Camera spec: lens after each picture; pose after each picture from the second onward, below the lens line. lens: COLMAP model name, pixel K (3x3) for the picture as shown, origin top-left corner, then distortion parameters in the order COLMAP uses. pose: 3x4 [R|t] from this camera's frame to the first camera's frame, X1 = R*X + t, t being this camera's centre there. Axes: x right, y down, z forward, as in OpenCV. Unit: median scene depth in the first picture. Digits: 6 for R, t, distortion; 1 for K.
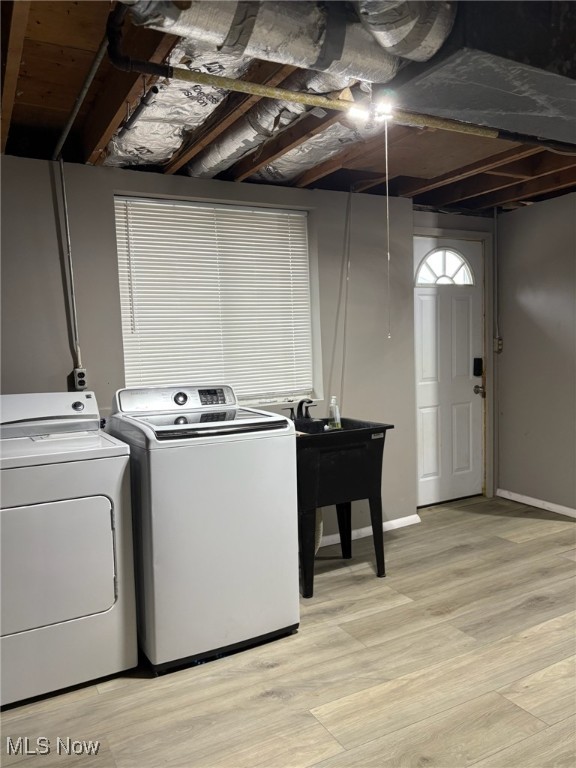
lens RADIAL K [[581.9, 0, 290.6], [0, 581.9, 390.6], [0, 0, 1]] dist [0.032245, -0.033293]
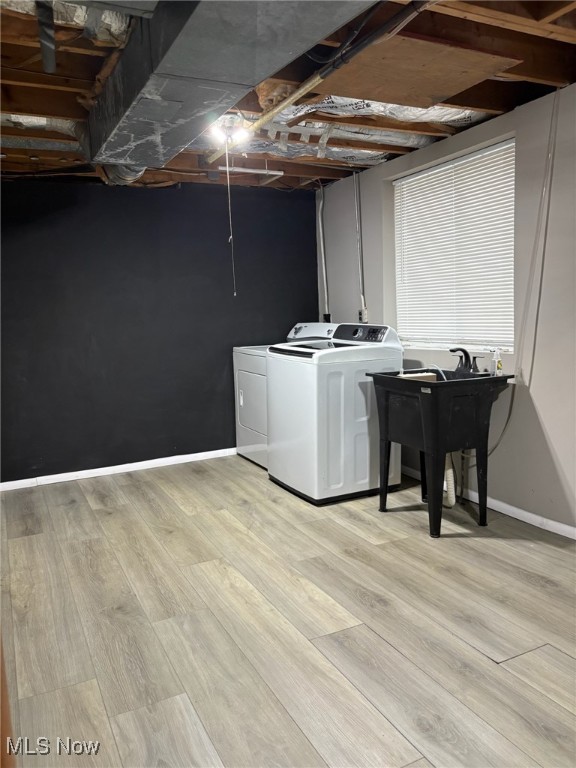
lens RADIAL K [[581.9, 0, 289.3], [0, 581.9, 380.0], [0, 0, 1]] dist [0.032245, -0.033293]
pose [[-0.029954, 0.157339, -0.987090, 1.265906], [-0.046994, 0.986220, 0.158626, -0.094767], [0.998446, 0.051139, -0.022147, 0.901835]]
